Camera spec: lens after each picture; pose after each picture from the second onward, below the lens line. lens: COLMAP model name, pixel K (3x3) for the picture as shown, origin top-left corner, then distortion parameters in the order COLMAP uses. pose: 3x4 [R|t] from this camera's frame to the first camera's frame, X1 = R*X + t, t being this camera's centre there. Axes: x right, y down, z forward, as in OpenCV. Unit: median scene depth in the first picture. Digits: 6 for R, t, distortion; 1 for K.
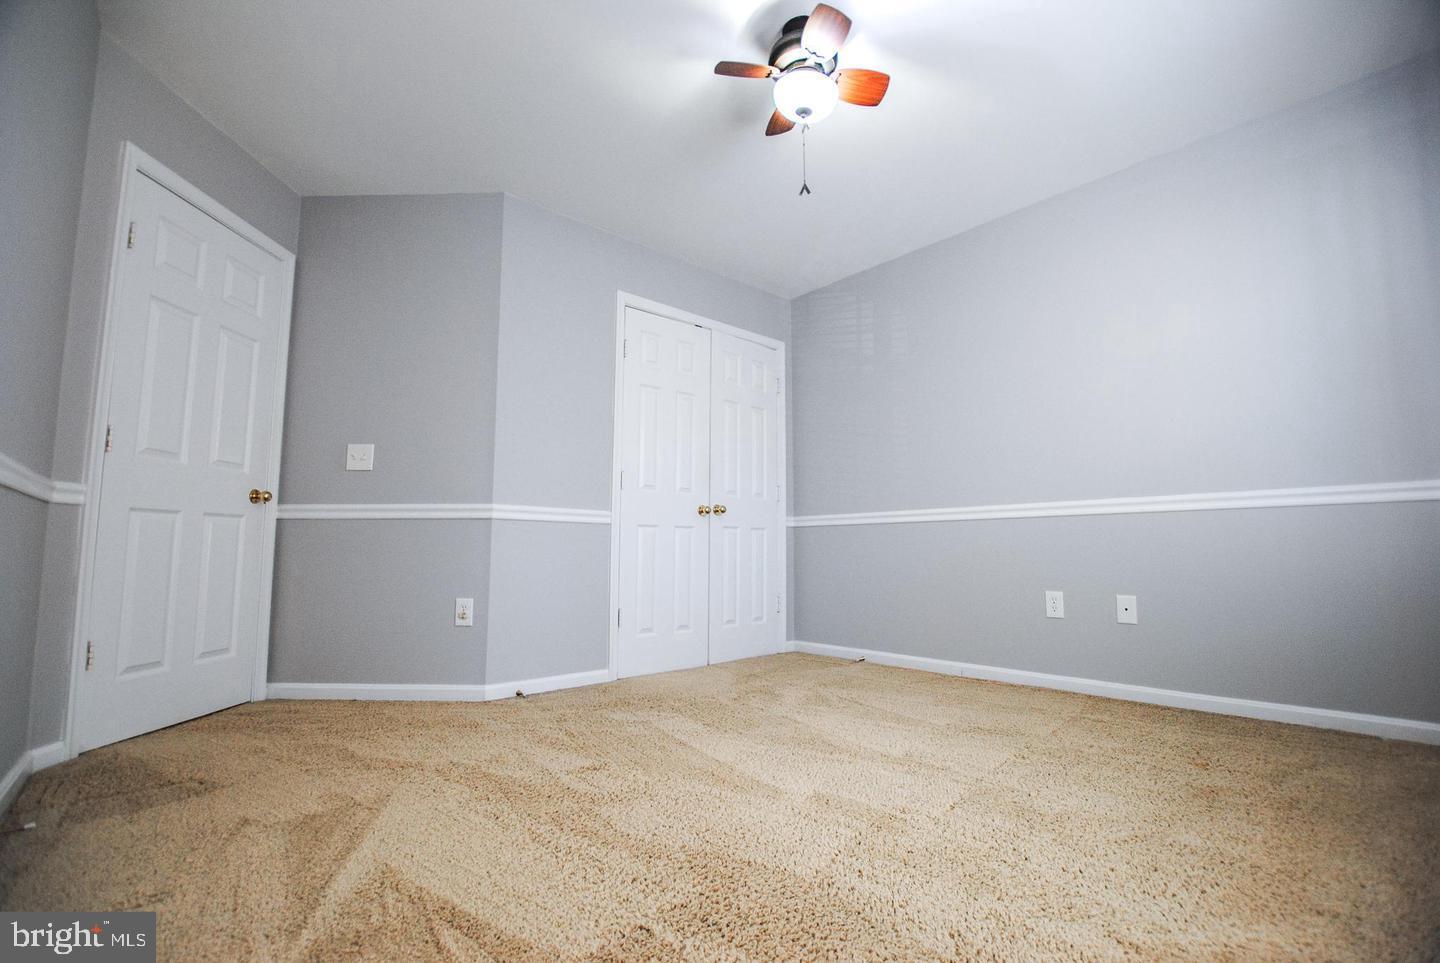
lens RADIAL K [[622.5, 0, 733.8], [0, 622.5, 486.3], [0, 0, 1]] dist [-0.027992, -0.000121]
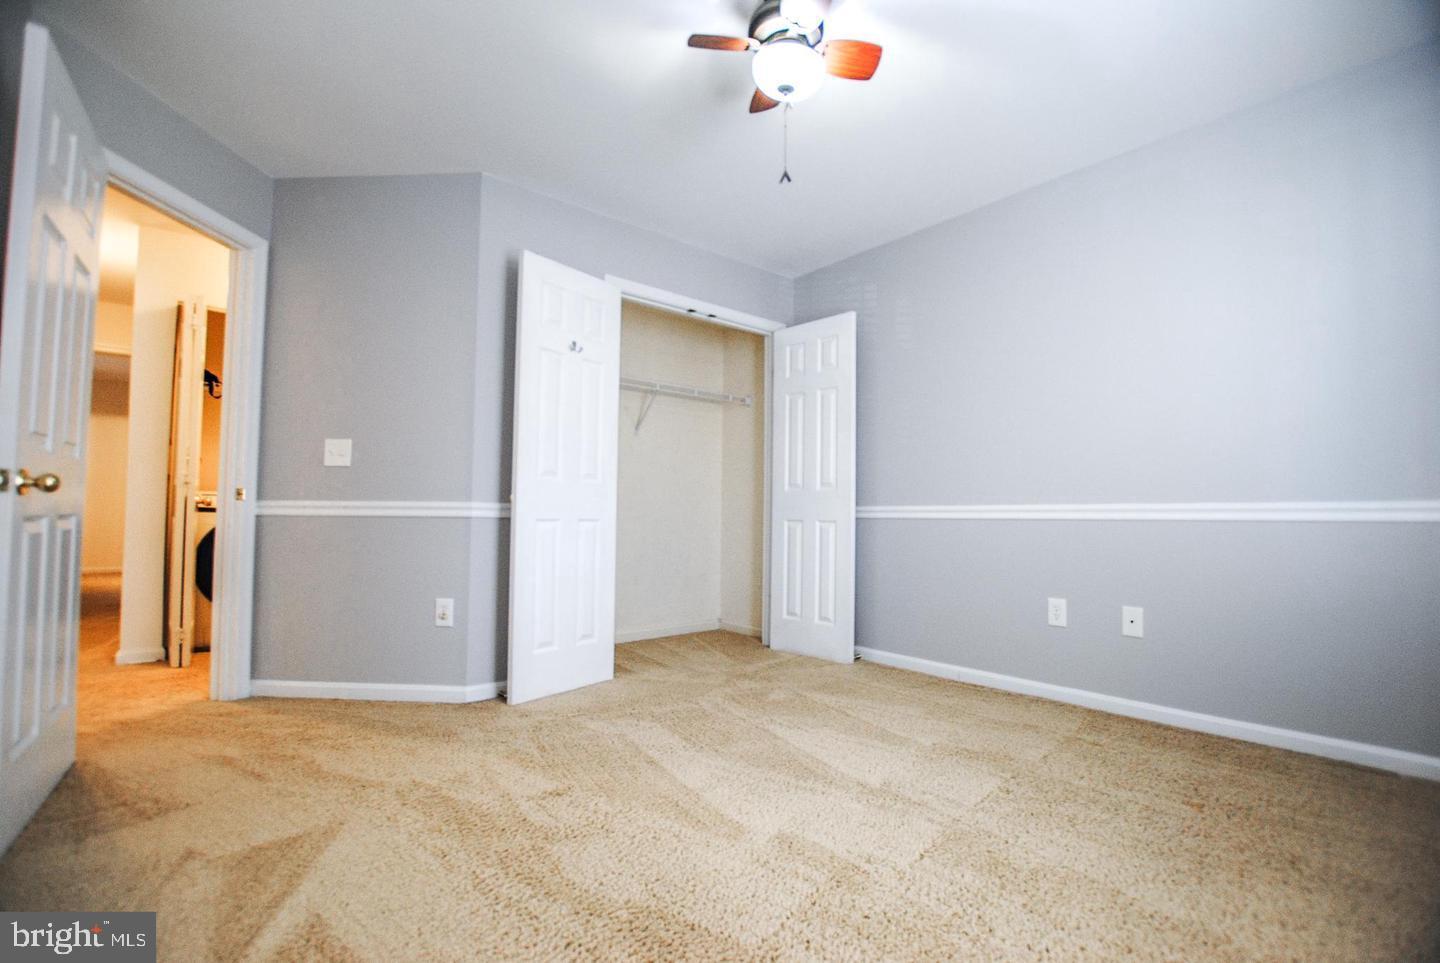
lens RADIAL K [[628.2, 0, 726.6], [0, 628.2, 493.5], [0, 0, 1]] dist [-0.030010, 0.000494]
pose [[0.999441, 0.009922, -0.031934, 0.064816], [-0.008152, 0.998449, 0.055076, -0.067420], [0.032431, -0.054785, 0.997971, 0.057684]]
